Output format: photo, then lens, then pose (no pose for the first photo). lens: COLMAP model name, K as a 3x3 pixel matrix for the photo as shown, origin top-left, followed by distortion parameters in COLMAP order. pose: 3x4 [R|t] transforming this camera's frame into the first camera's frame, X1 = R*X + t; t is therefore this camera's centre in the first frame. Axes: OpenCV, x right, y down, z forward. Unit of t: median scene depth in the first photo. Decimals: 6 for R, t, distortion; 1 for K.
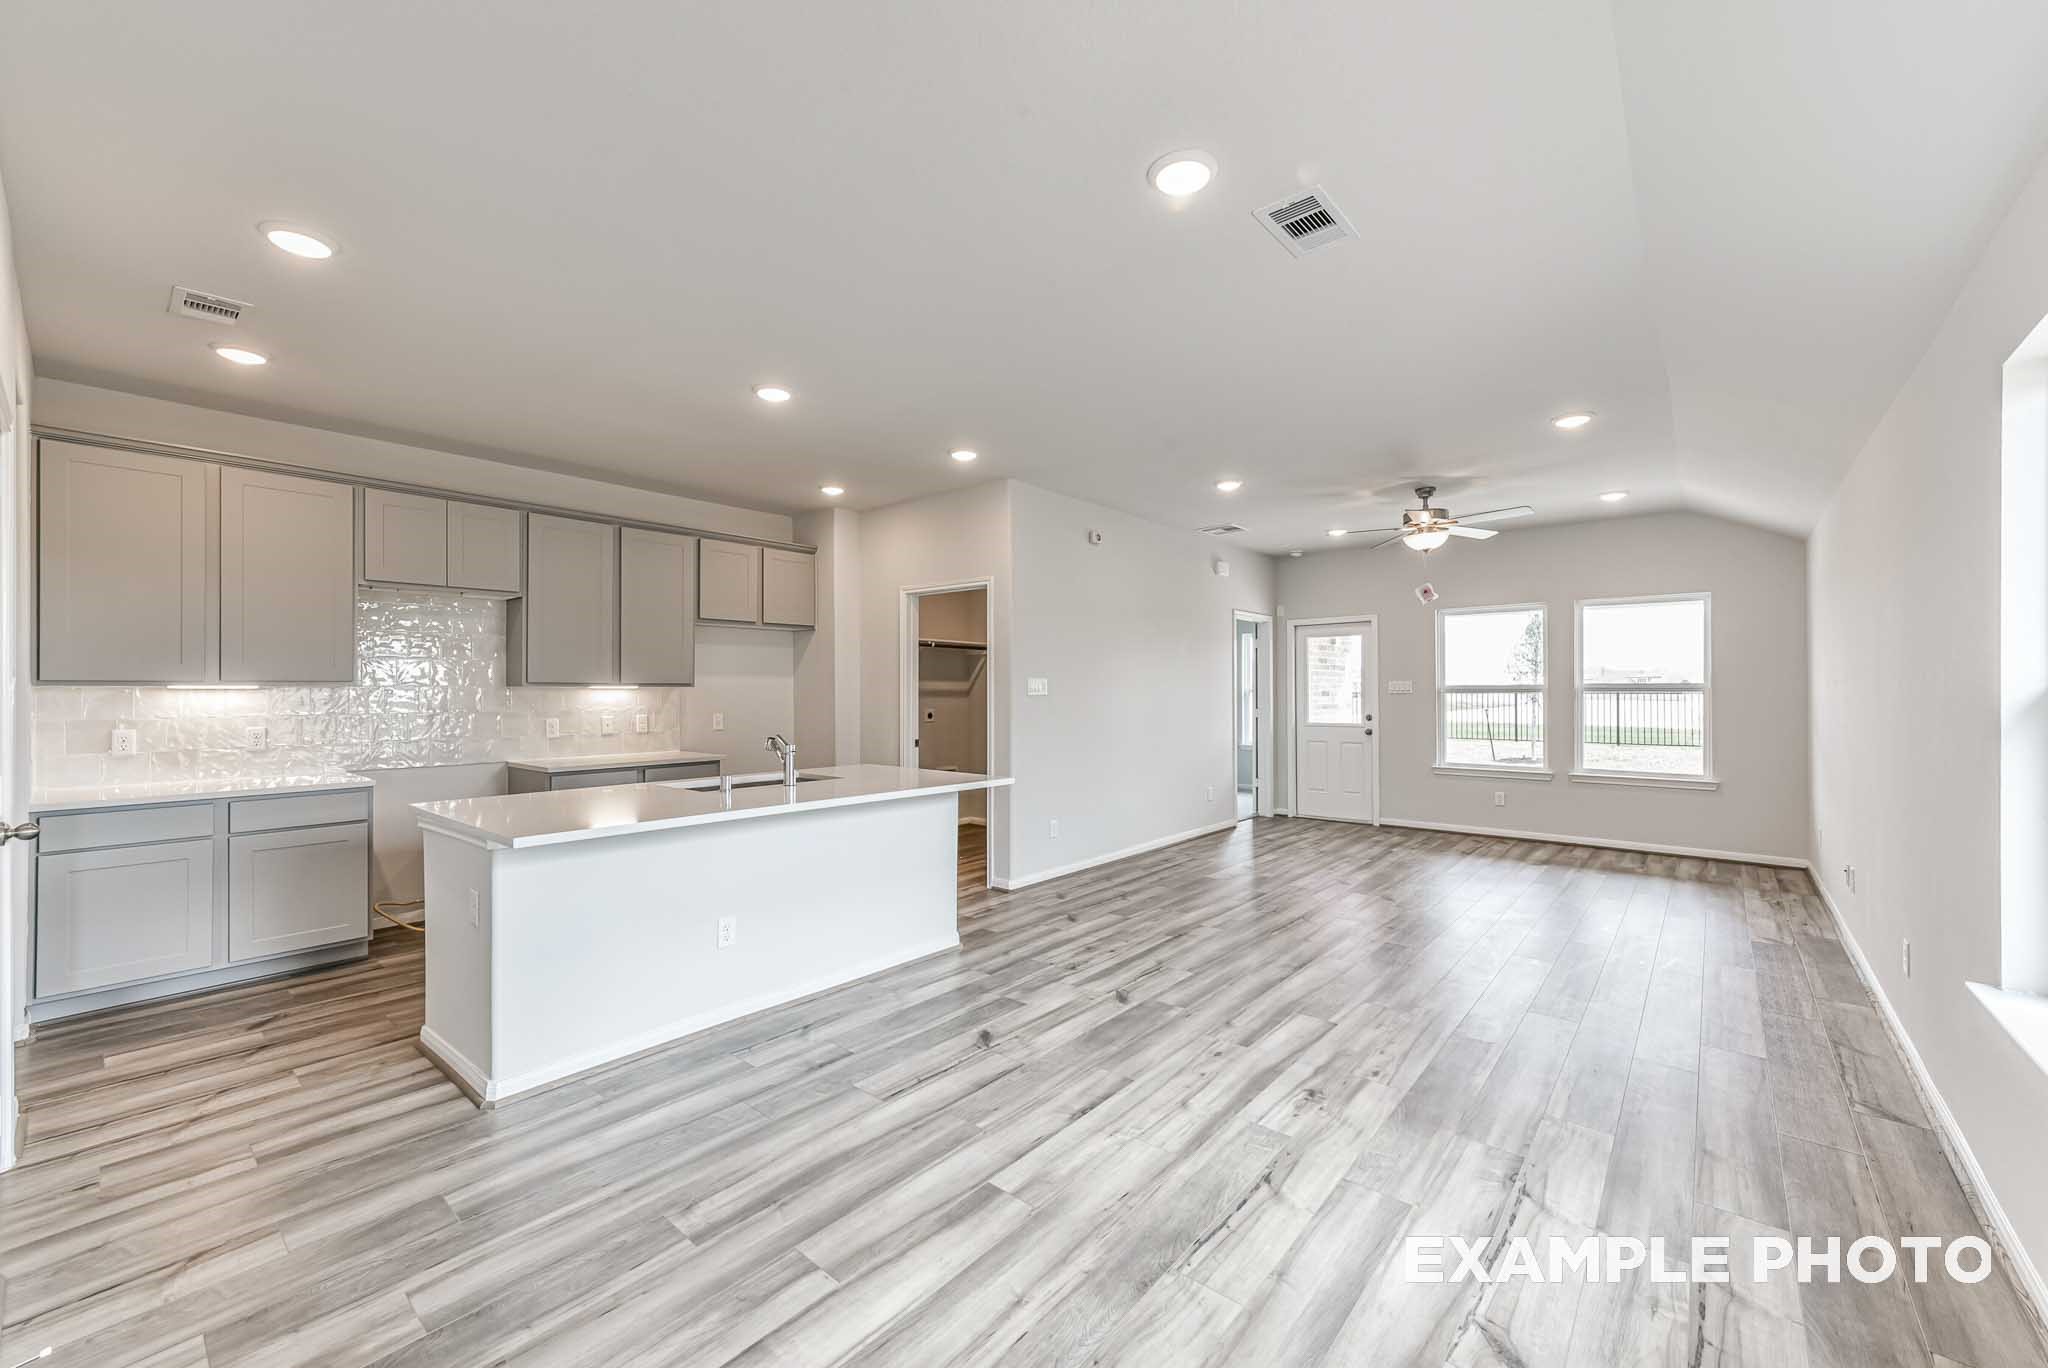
lens RADIAL K [[804.4, 0, 1020.2], [0, 804.4, 684.0], [0, 0, 1]] dist [0.012157, -0.000031]
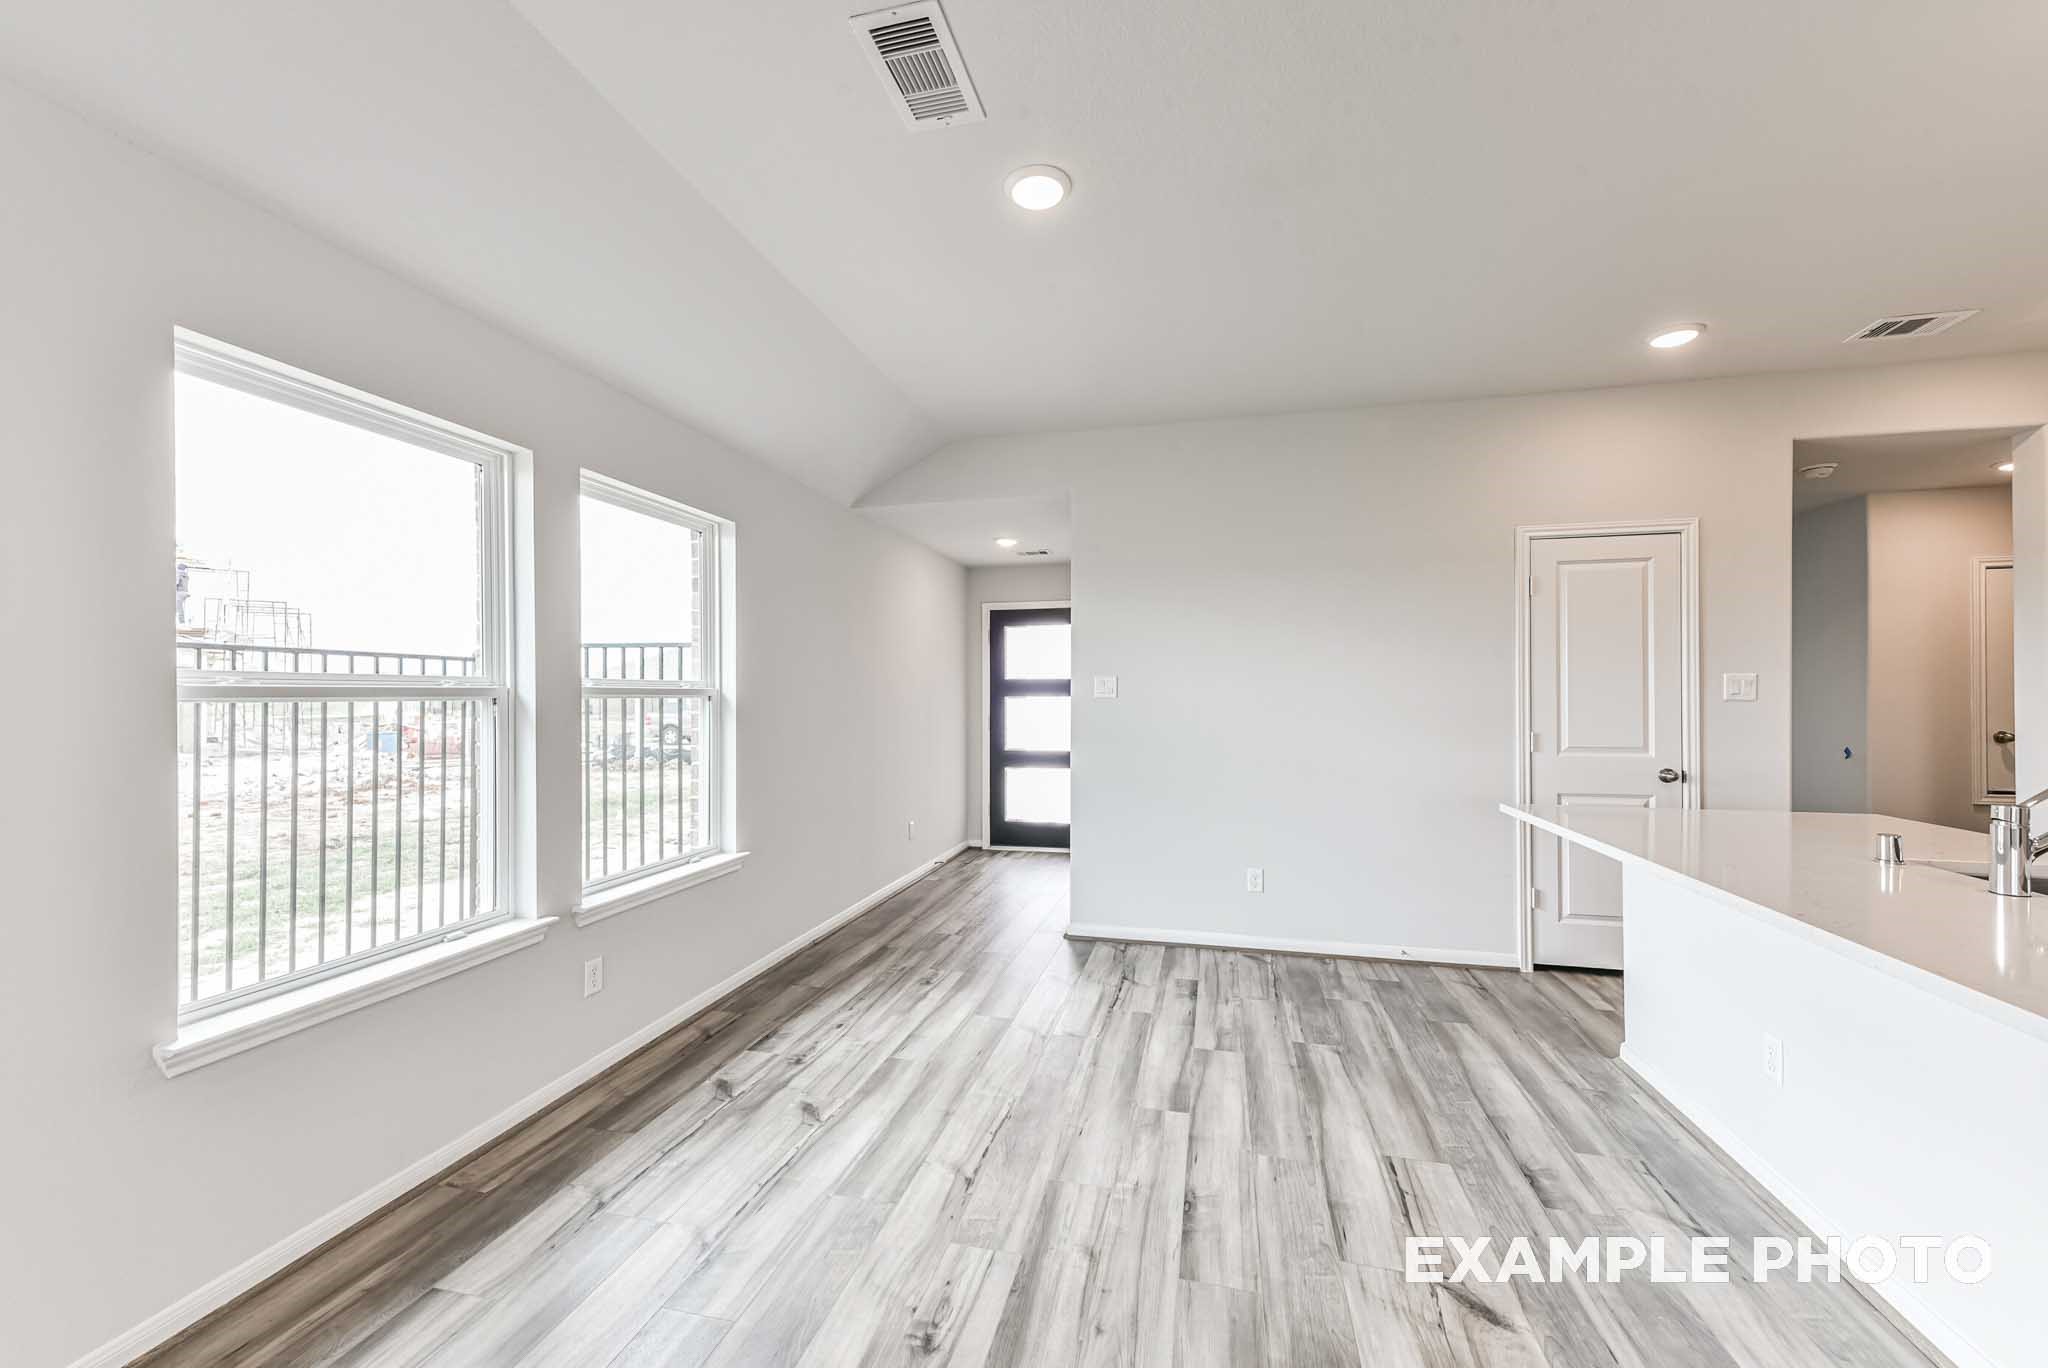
lens RADIAL K [[800.3, 0, 1021.9], [0, 800.3, 693.8], [0, 0, 1]] dist [0.009226, -0.000111]
pose [[-0.891224, 0.004548, -0.453540, 0.384010], [0.009700, 0.999912, -0.009033, 0.010905], [0.453459, -0.012450, -0.891190, 1.063319]]
